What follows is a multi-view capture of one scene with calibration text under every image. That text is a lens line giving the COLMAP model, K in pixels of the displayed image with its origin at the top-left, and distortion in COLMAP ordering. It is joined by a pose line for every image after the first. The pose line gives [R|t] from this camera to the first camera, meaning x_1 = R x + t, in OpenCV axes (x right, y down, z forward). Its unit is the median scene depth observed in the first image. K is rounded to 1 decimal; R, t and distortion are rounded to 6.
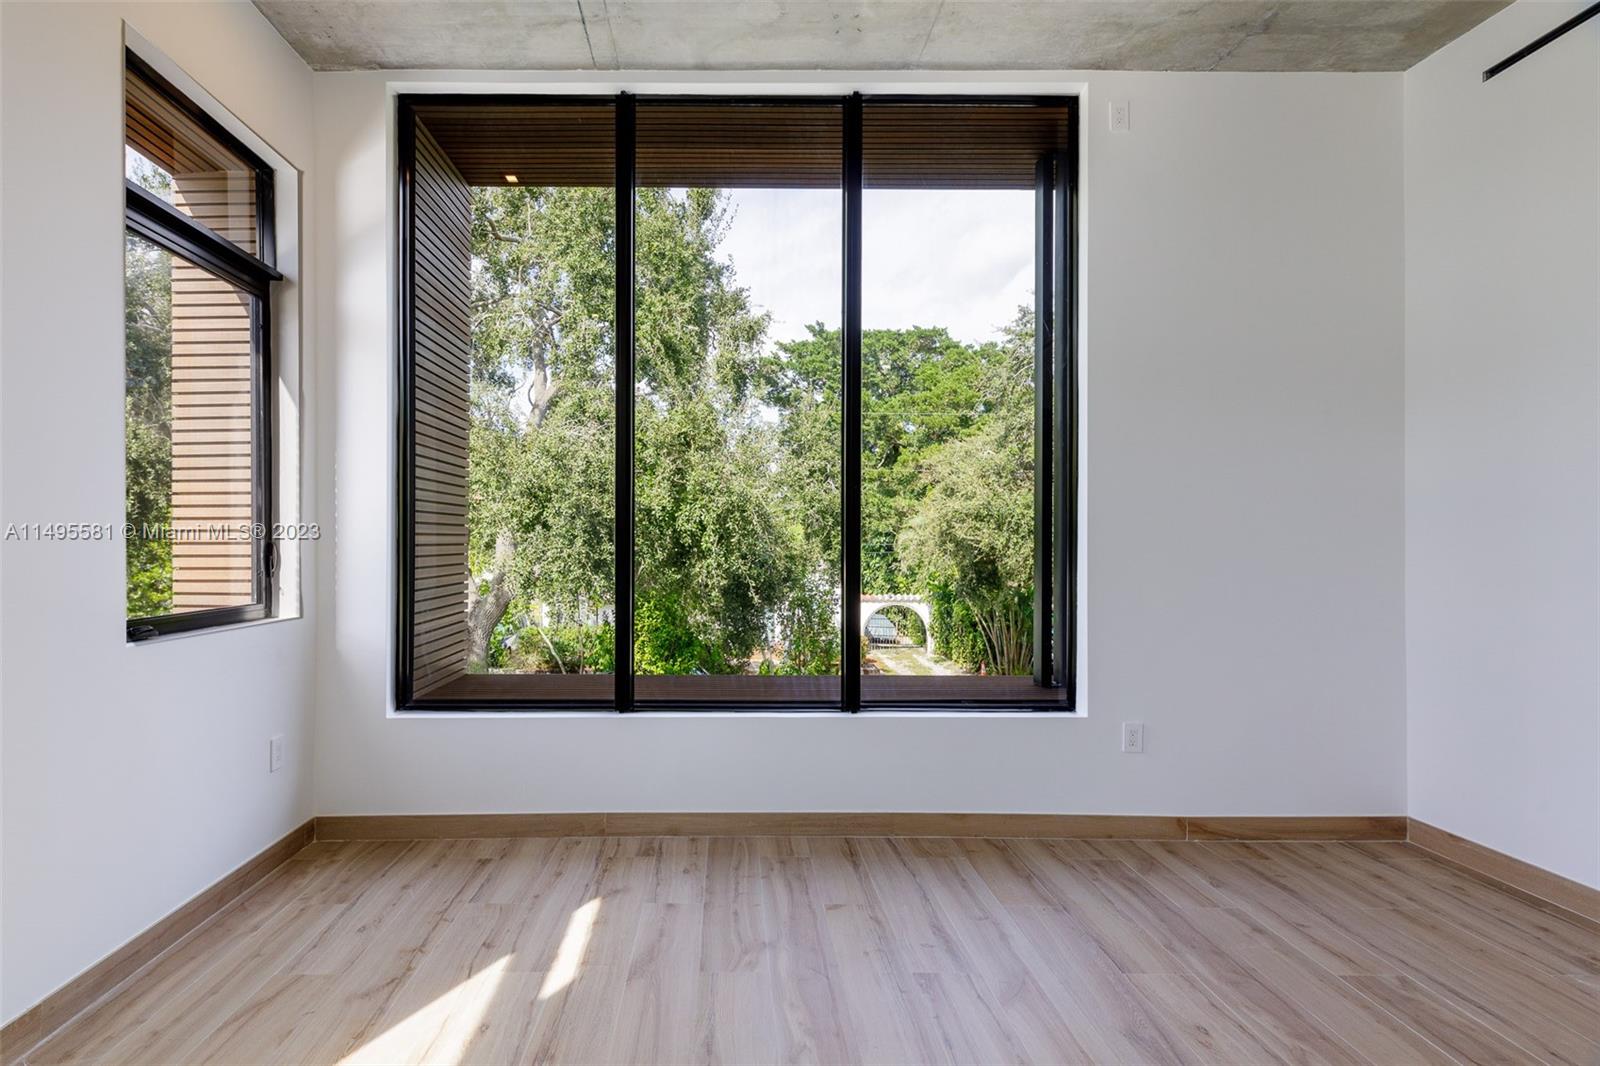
lens RADIAL K [[783.0, 0, 792.3], [0, 783.0, 543.6], [0, 0, 1]] dist [0.010679, -0.003038]
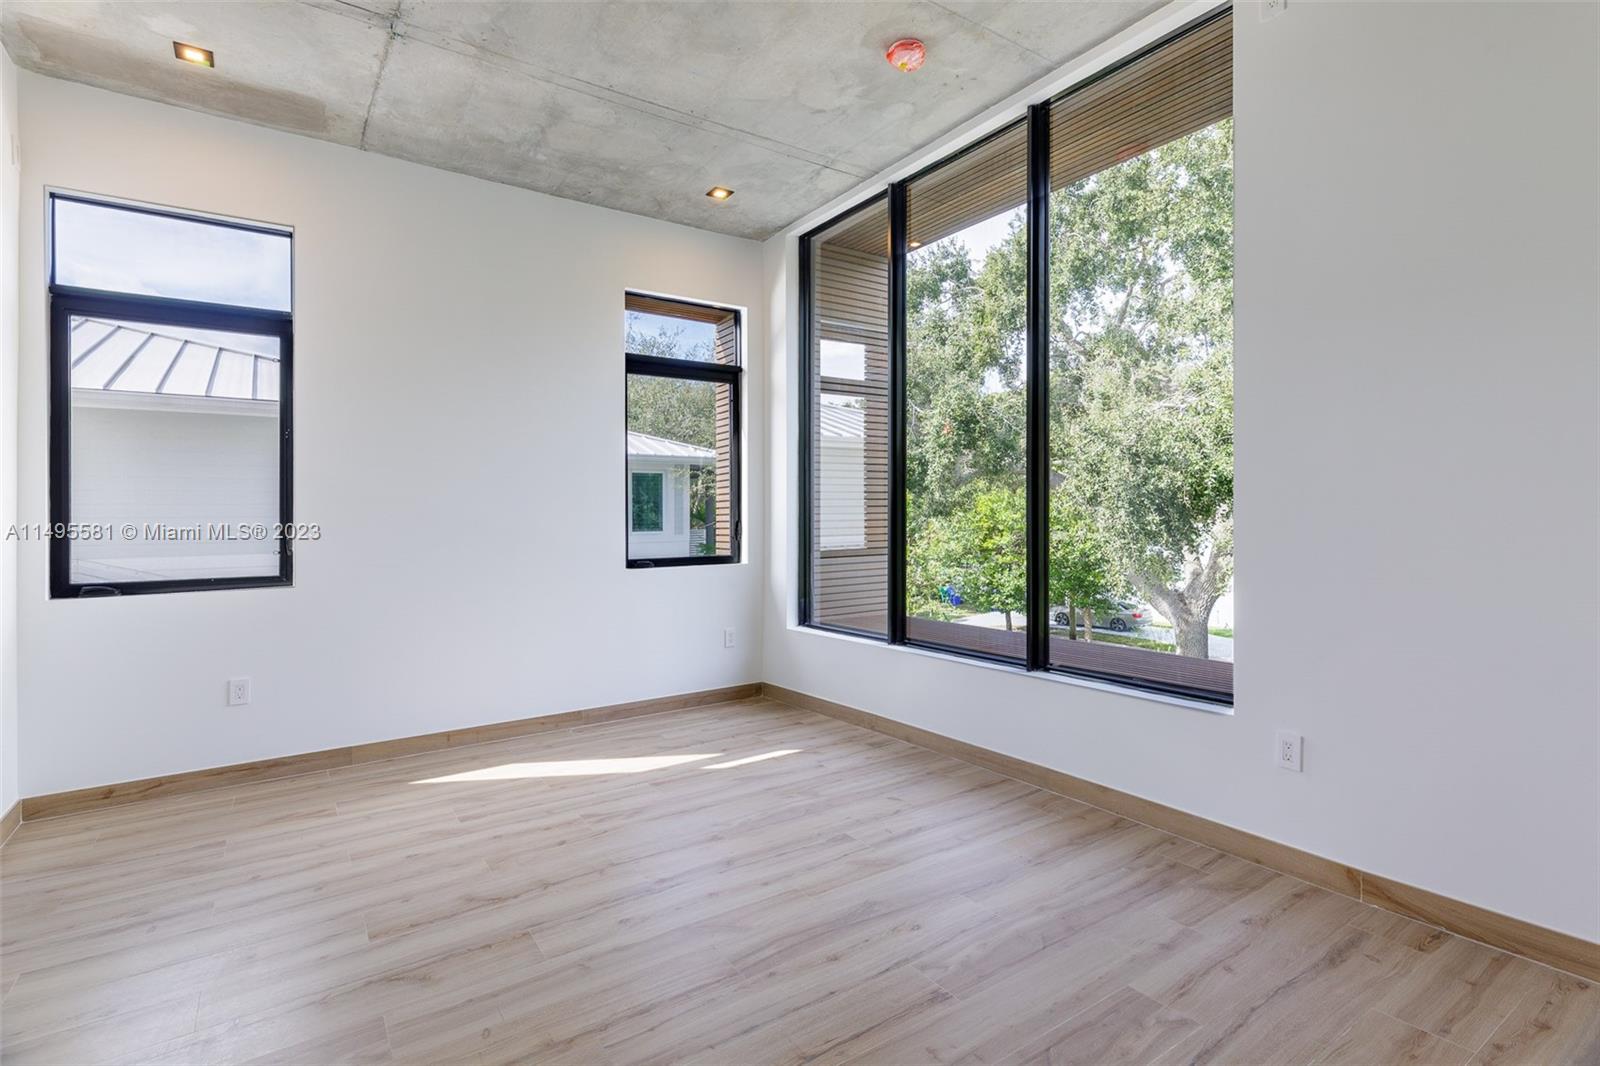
lens RADIAL K [[783.0, 0, 784.6], [0, 783.0, 525.1], [0, 0, 1]] dist [0.010679, -0.003038]
pose [[0.548372, -0.001962, -0.836232, 0.907639], [0.015245, 0.999855, 0.007651, -0.006265], [0.836096, -0.016944, 0.548322, 0.118055]]
